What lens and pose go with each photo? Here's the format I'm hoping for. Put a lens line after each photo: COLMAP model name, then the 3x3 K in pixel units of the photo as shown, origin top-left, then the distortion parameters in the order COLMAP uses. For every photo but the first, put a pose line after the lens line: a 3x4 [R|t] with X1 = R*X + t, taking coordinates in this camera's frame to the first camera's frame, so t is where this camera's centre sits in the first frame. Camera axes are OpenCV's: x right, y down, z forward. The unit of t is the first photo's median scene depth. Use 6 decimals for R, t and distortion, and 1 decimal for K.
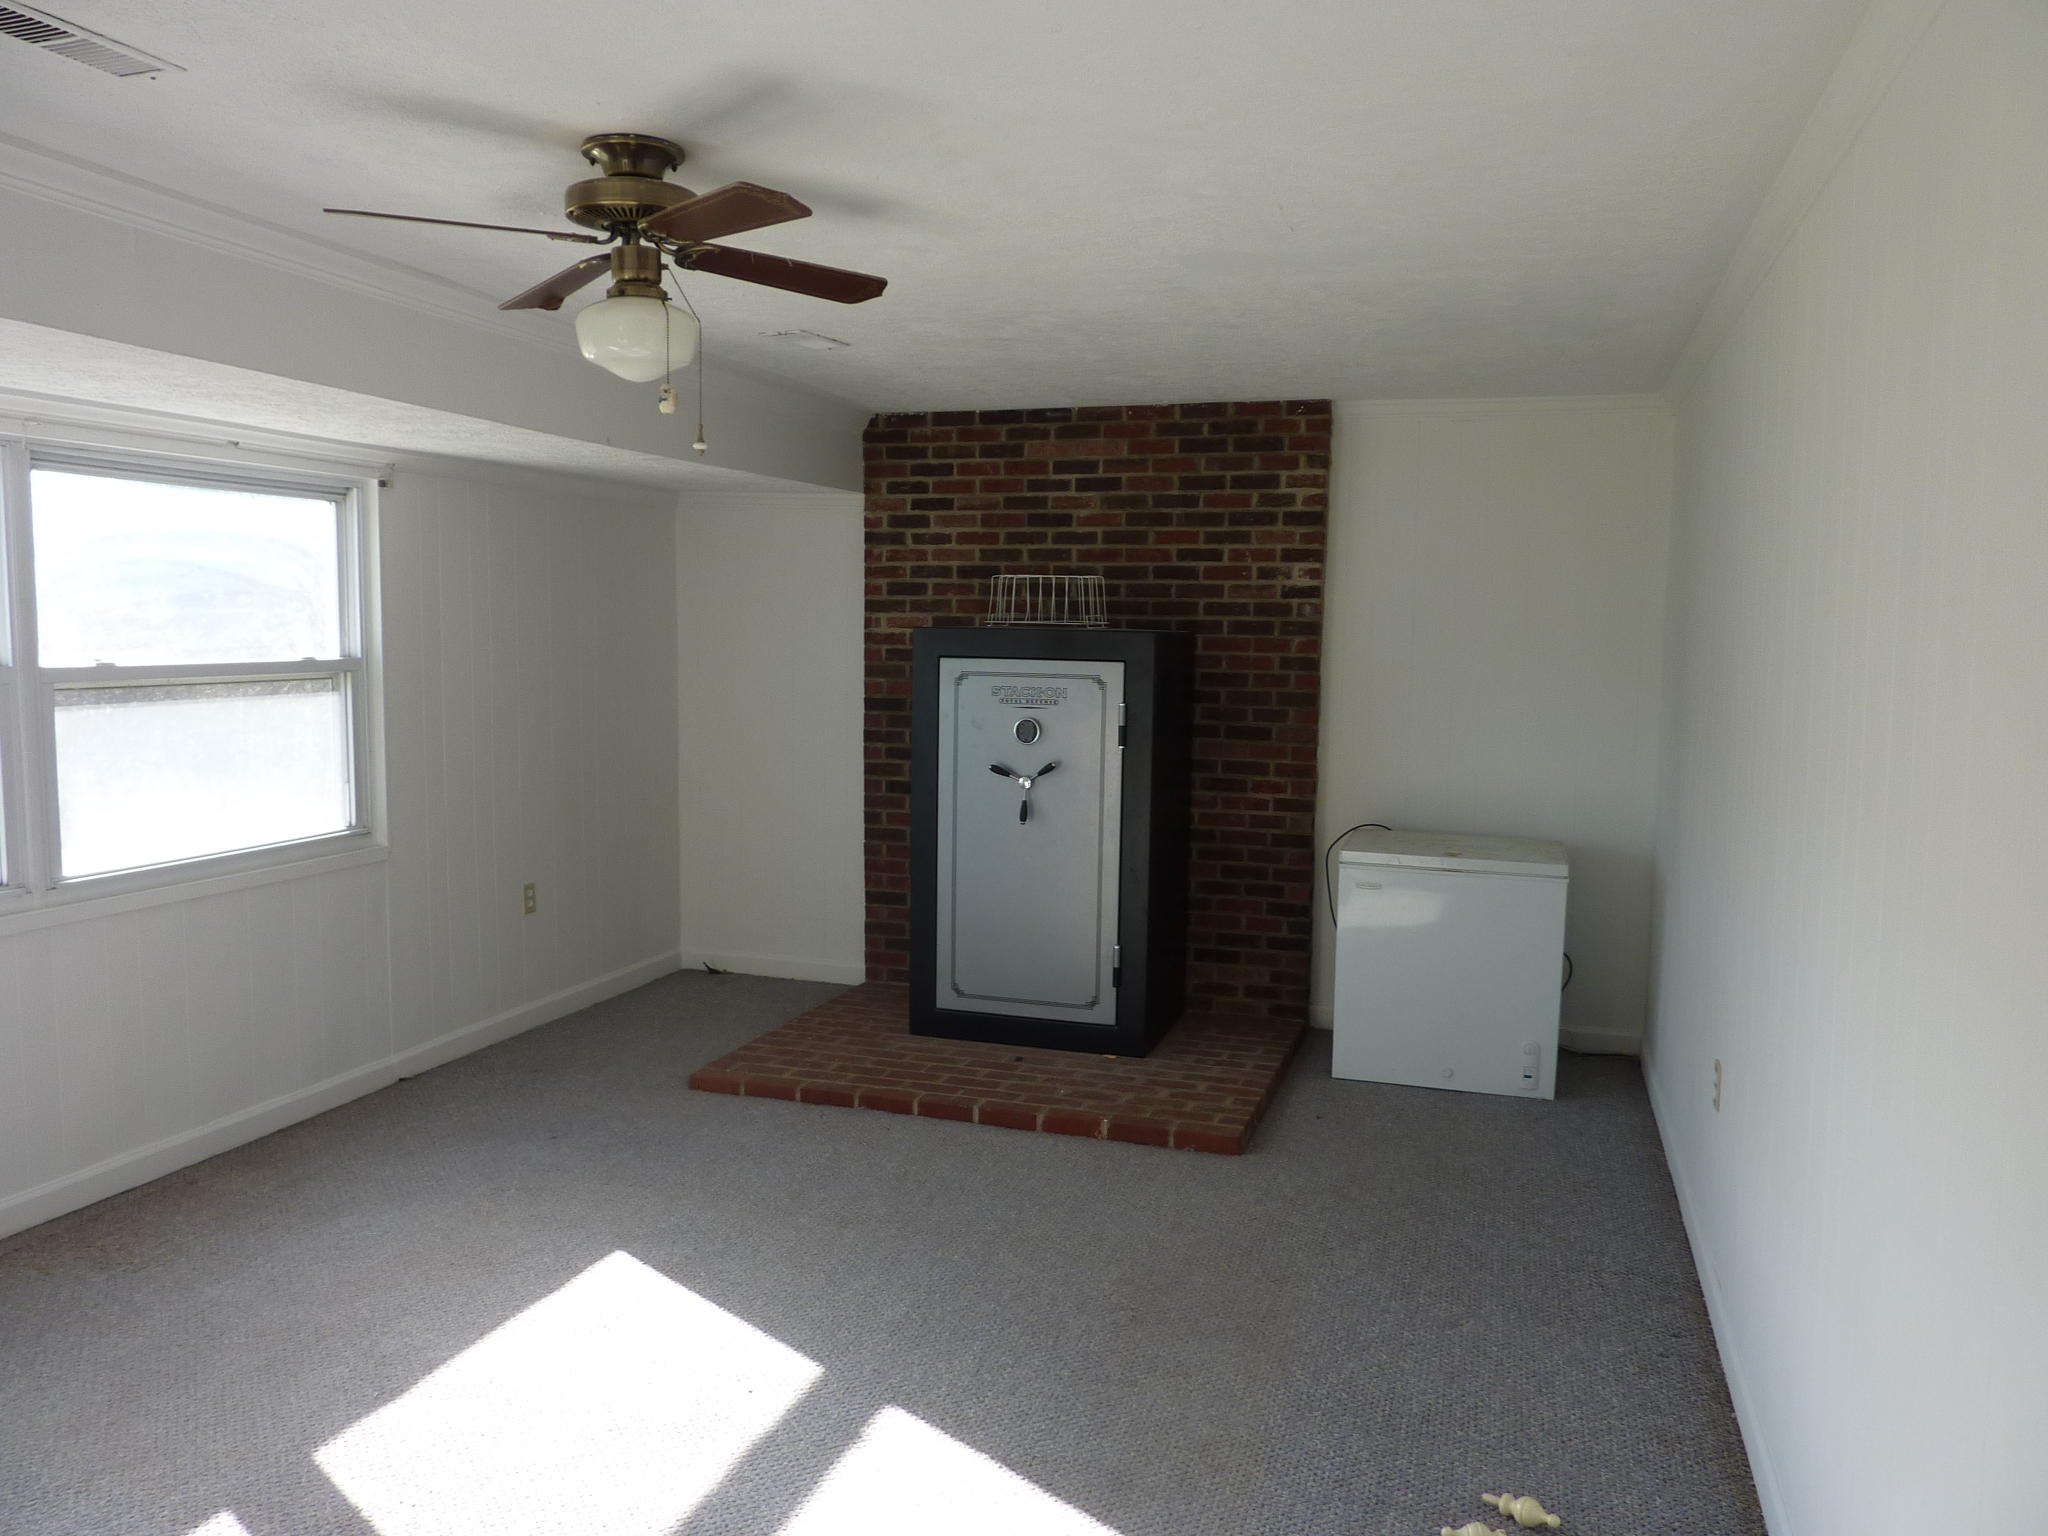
lens RADIAL K [[1494.3, 0, 1024.1], [0, 1494.3, 775.4], [0, 0, 1]] dist [-0.041174, 0.002633]
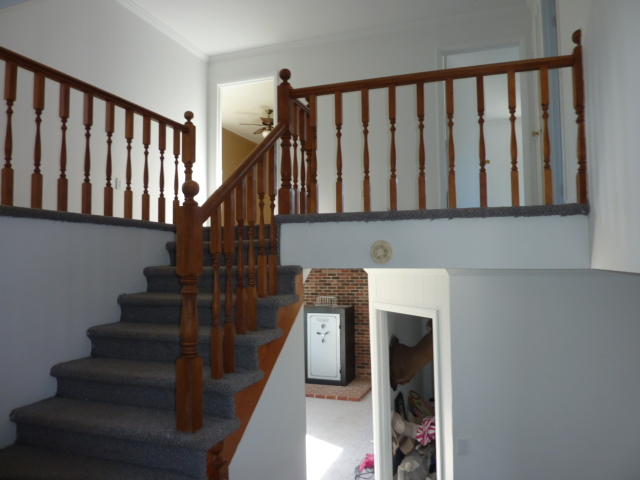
lens RADIAL K [[467.0, 0, 321.6], [0, 467.0, 236.2], [0, 0, 1]] dist [-0.041174, 0.002633]
pose [[0.999436, -0.022232, -0.025160, 0.047436], [0.018033, 0.987546, -0.156294, -0.087721], [0.028322, 0.155752, 0.987390, -0.758865]]
